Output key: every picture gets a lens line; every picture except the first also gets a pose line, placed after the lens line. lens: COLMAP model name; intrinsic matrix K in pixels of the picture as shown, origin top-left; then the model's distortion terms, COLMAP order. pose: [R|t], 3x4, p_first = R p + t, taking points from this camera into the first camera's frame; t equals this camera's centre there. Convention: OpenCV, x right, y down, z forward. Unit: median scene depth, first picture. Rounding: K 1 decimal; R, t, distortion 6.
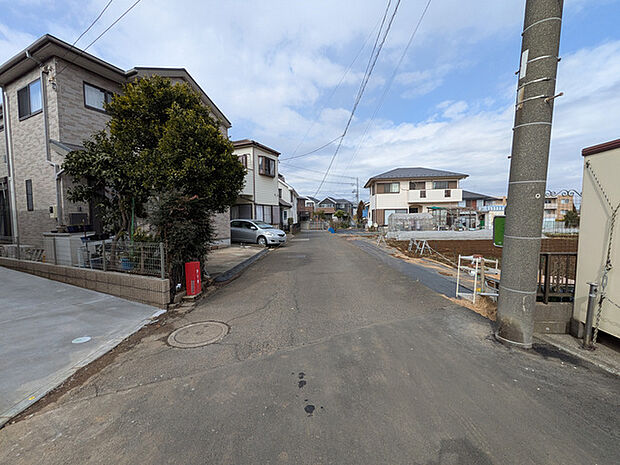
lens RADIAL K [[246.8, 0, 312.6], [0, 246.8, 231.8], [0, 0, 1]] dist [-0.000223, -0.000192]
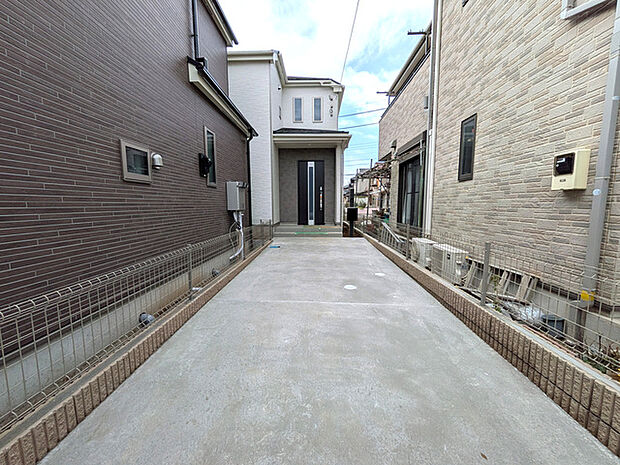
lens RADIAL K [[246.8, 0, 312.6], [0, 246.8, 231.8], [0, 0, 1]] dist [-0.000223, -0.000192]
pose [[0.390916, 0.113610, -0.913388, -0.232644], [-0.055874, 0.993452, 0.099655, -0.004176], [0.918729, 0.012078, 0.394705, 0.151462]]
